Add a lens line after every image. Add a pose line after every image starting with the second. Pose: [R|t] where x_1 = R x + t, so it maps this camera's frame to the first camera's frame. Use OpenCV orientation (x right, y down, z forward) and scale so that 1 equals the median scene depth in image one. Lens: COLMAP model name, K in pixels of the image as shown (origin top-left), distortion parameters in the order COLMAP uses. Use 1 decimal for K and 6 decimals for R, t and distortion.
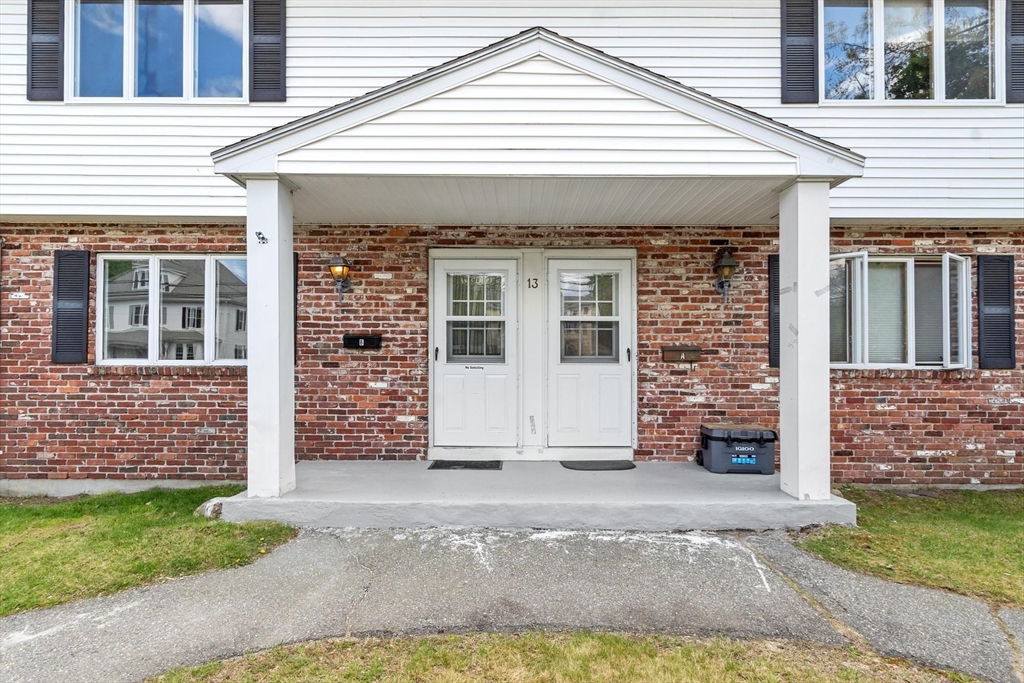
lens RADIAL K [[509.4, 0, 511.5], [0, 509.4, 283.8], [0, 0, 1]] dist [0.005673, -0.001862]
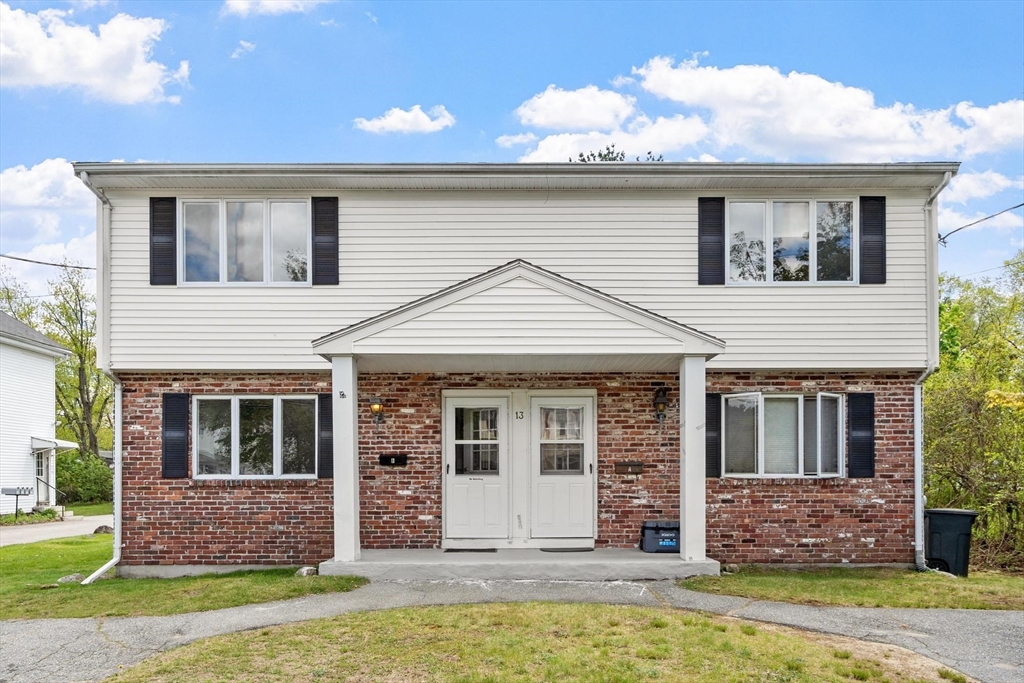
lens RADIAL K [[653.1, 0, 518.4], [0, 653.1, 347.7], [0, 0, 1]] dist [0.007906, 0.001339]
pose [[0.999884, -0.003942, 0.014698, 0.015036], [0.004641, 0.998843, -0.047869, -0.099279], [-0.014492, 0.047932, 0.998745, -0.745438]]
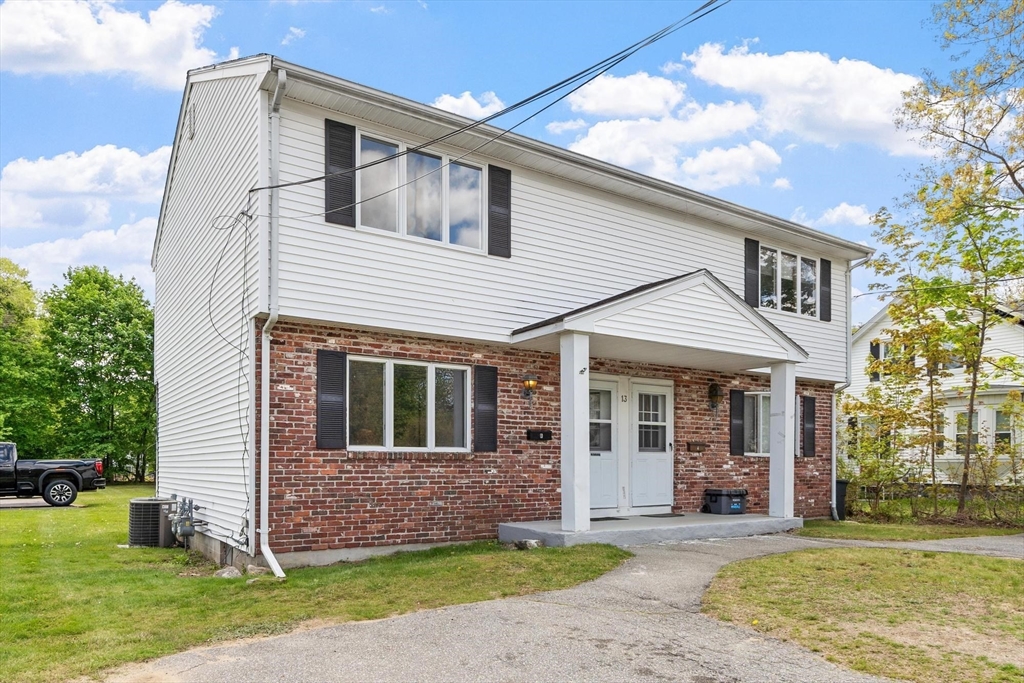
lens RADIAL K [[637.1, 0, 515.6], [0, 637.1, 332.4], [0, 0, 1]] dist [0.008317, 0.003805]
pose [[0.843116, 0.105851, 0.527211, -1.294334], [-0.079988, 0.994214, -0.071698, -0.036629], [-0.531750, 0.018279, 0.846704, -0.449394]]
